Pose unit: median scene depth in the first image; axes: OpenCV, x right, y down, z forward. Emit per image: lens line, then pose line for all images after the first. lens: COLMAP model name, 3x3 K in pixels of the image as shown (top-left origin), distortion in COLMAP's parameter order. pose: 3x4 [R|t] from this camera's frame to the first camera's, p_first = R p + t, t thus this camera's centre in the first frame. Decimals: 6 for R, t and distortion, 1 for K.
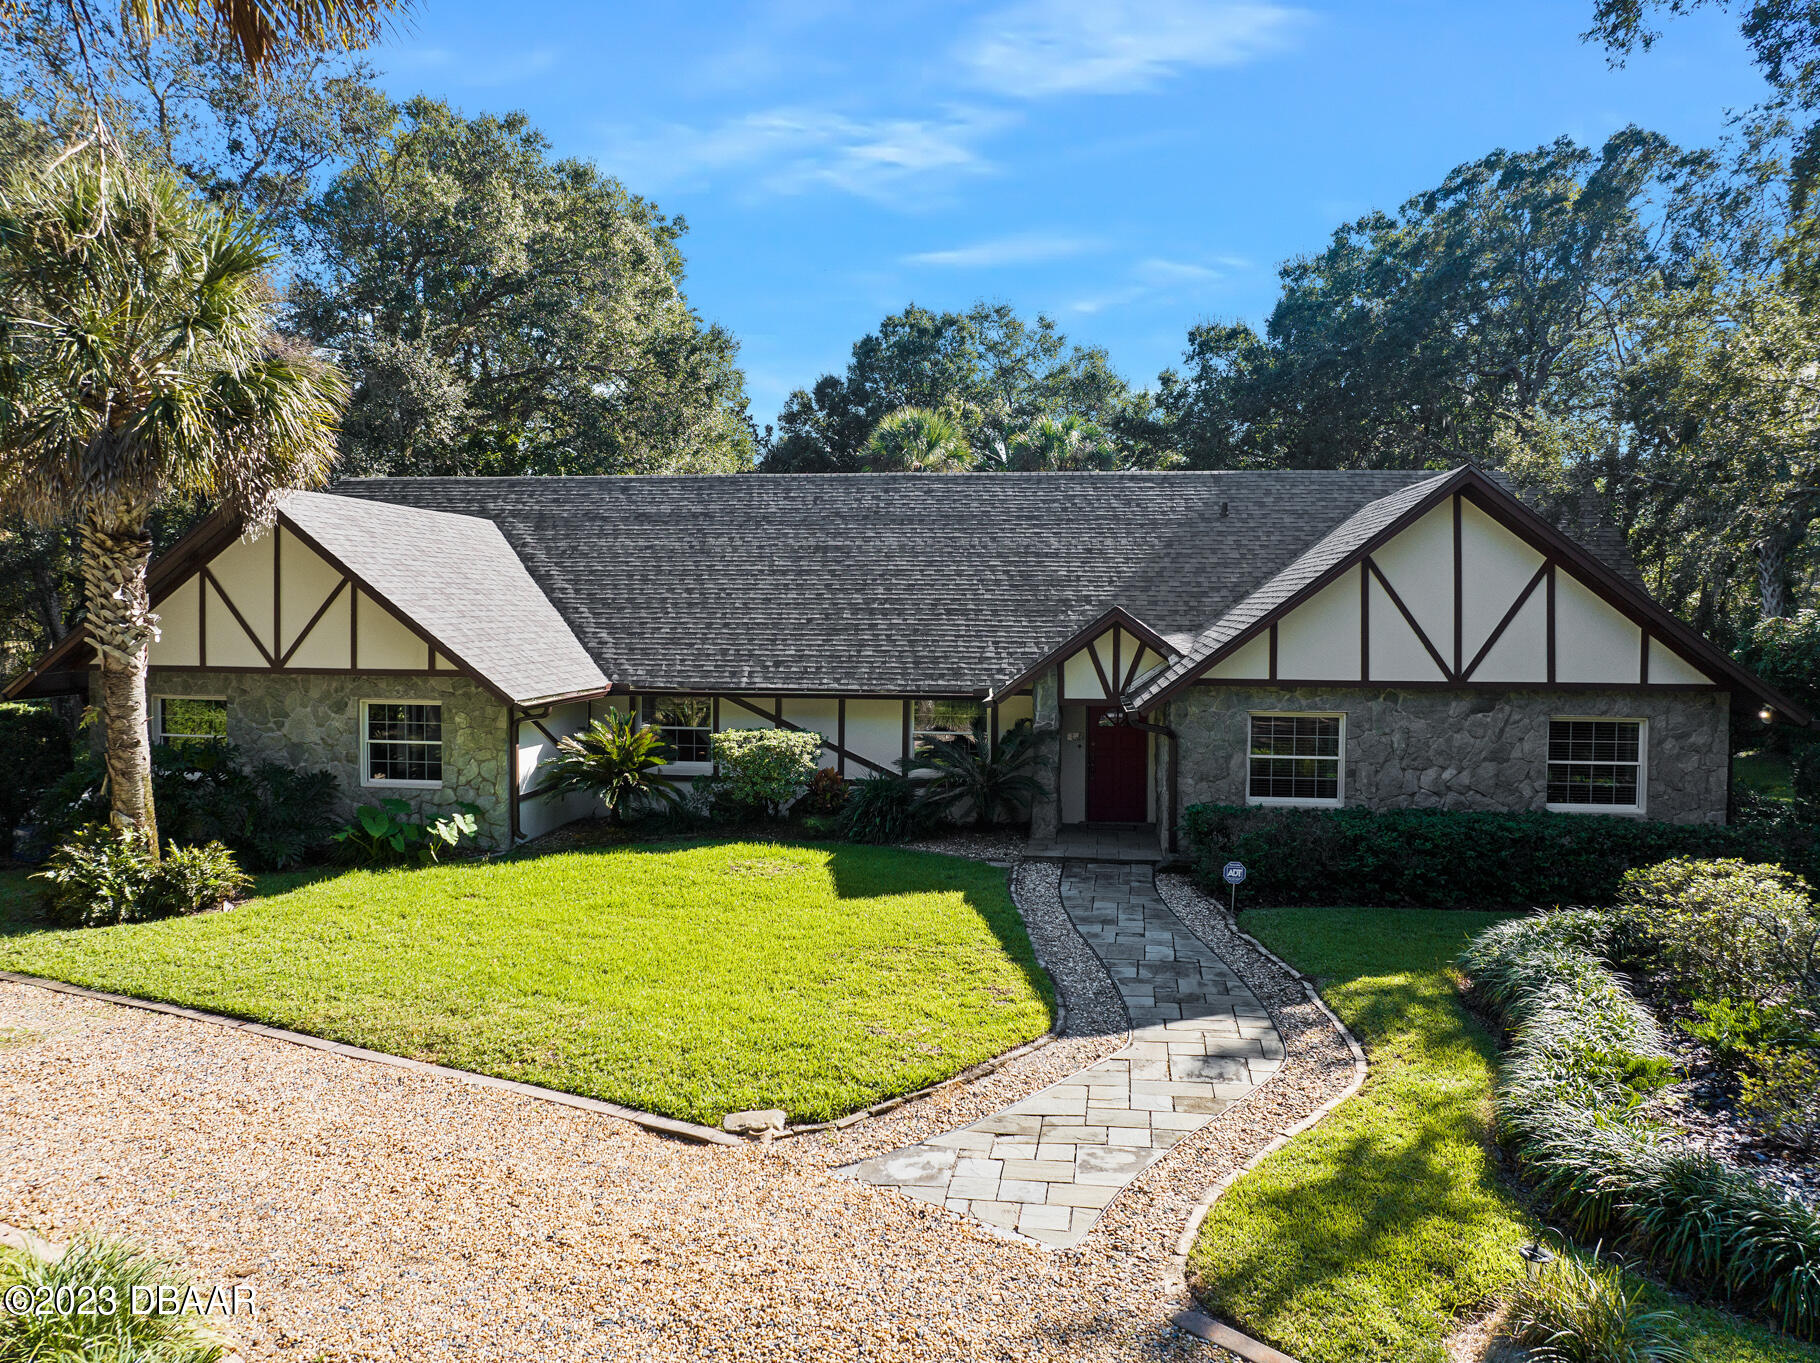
lens RADIAL K [[1288.1, 0, 931.1], [0, 1288.1, 556.6], [0, 0, 1]] dist [-0.026996, 0.000489]
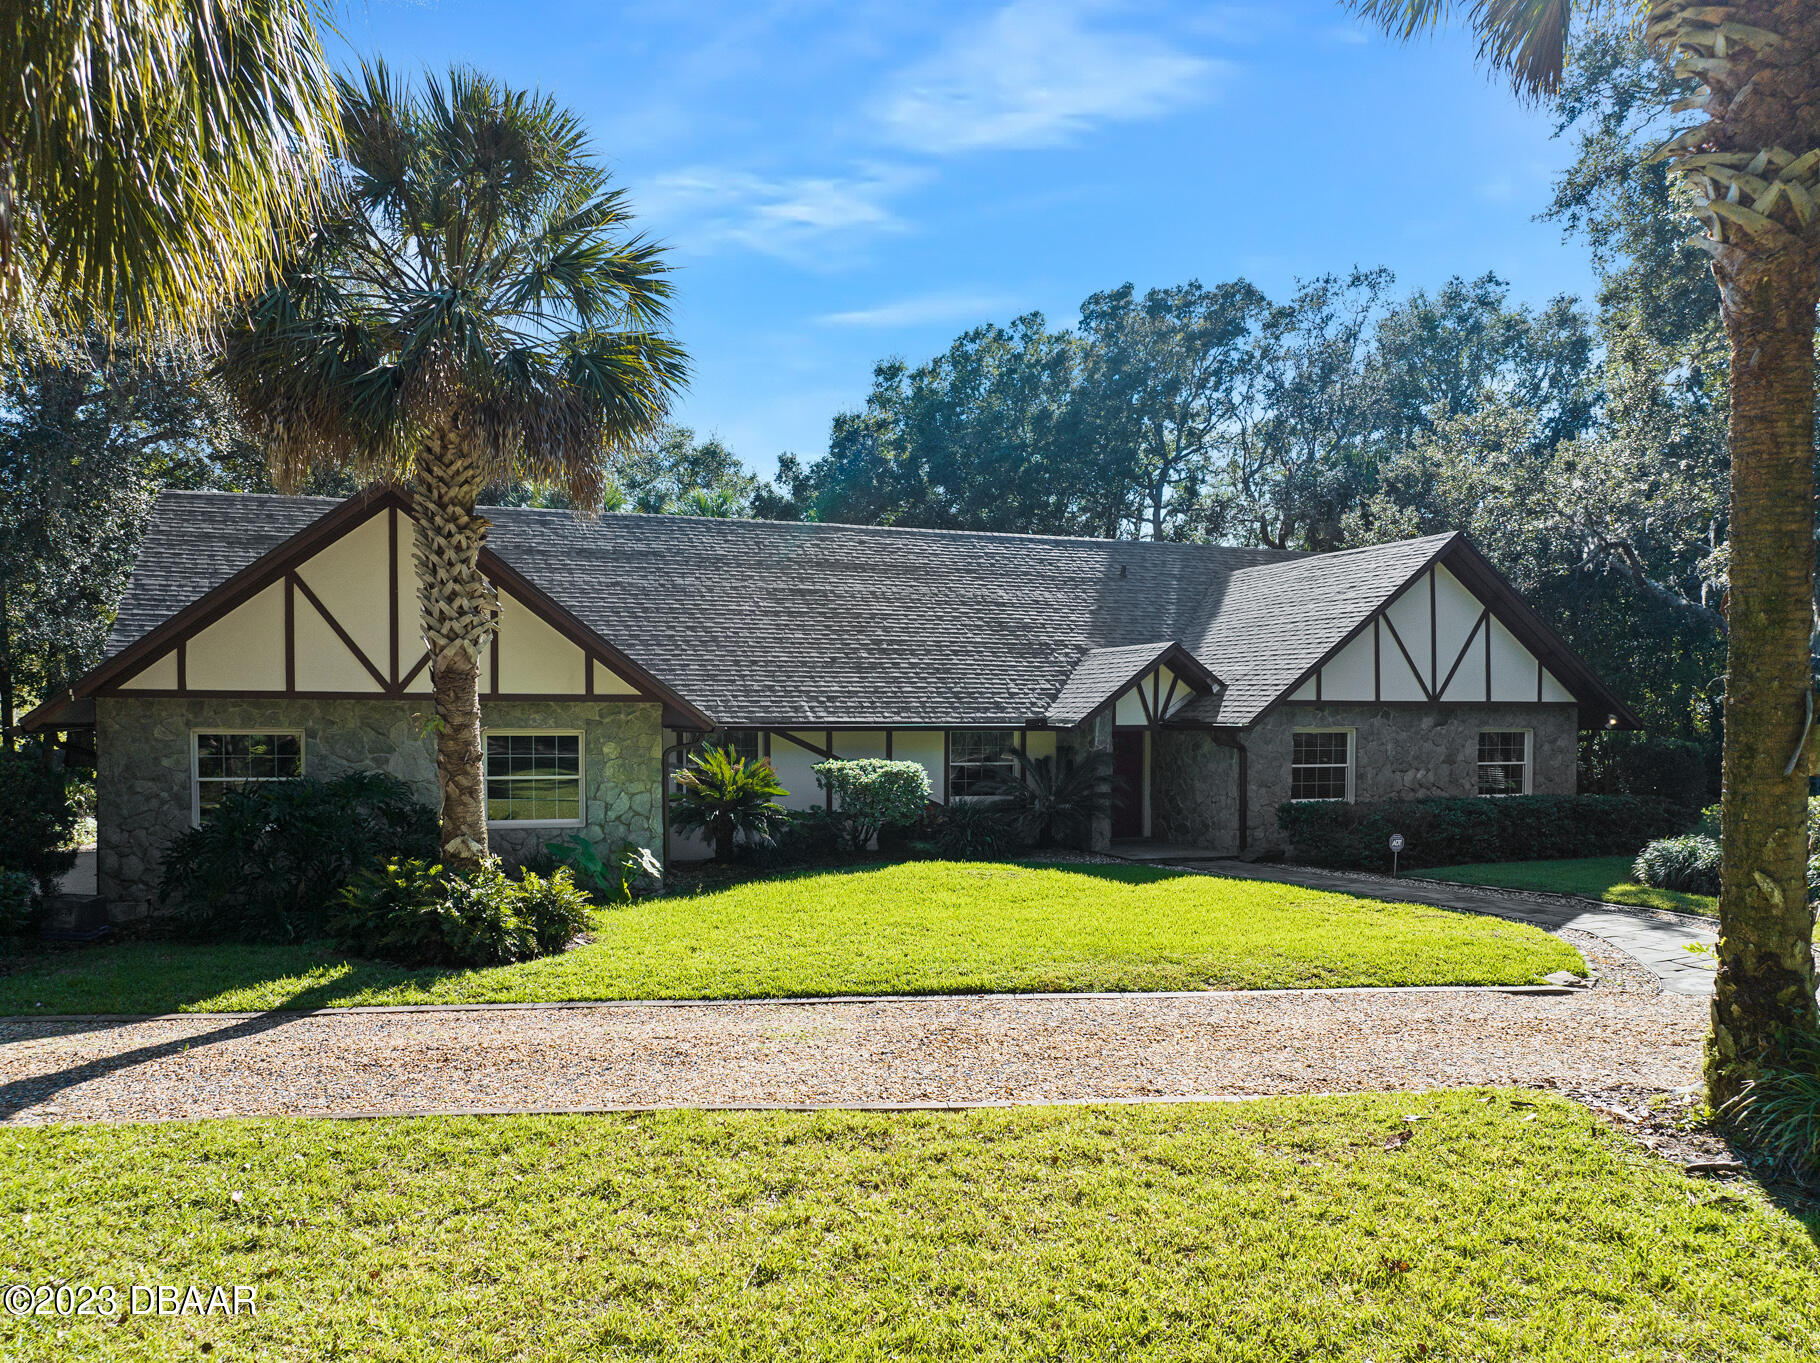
lens RADIAL K [[1288.1, 0, 906.1], [0, 1288.1, 731.4], [0, 0, 1]] dist [-0.026996, 0.000489]
pose [[0.890771, -0.010558, 0.454329, -0.589514], [-0.015096, 0.998491, 0.052801, 0.061646], [-0.454201, -0.053893, 0.889268, 0.087305]]
